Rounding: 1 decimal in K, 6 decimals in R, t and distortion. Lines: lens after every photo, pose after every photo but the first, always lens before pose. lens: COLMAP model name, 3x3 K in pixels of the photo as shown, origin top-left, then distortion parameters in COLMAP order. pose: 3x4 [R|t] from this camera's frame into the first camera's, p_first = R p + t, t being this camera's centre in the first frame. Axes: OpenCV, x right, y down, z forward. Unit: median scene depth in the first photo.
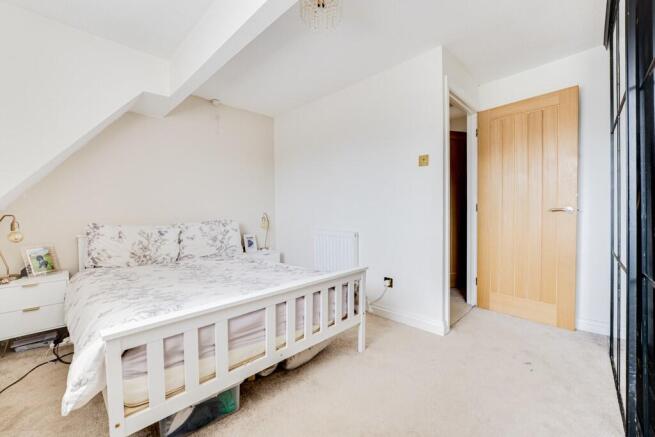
lens RADIAL K [[268.9, 0, 330.1], [0, 268.9, 210.5], [0, 0, 1]] dist [-0.011905, -0.000085]
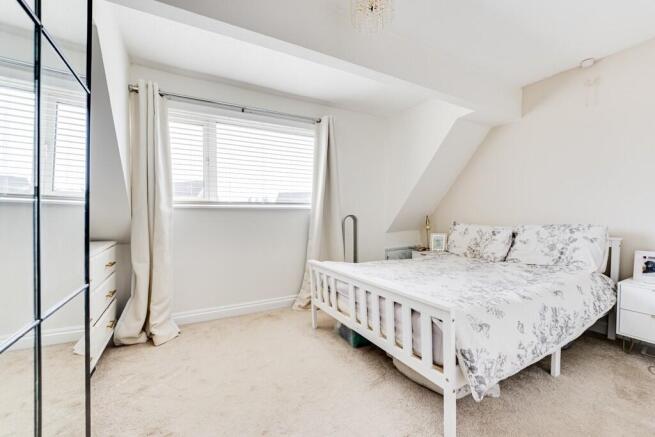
lens RADIAL K [[268.9, 0, 330.1], [0, 268.9, 210.5], [0, 0, 1]] dist [-0.011905, -0.000085]
pose [[-0.275197, -0.007890, -0.961355, 0.577975], [0.010349, 0.999884, -0.011169, -0.000867], [0.961332, -0.013023, -0.275084, 0.662080]]
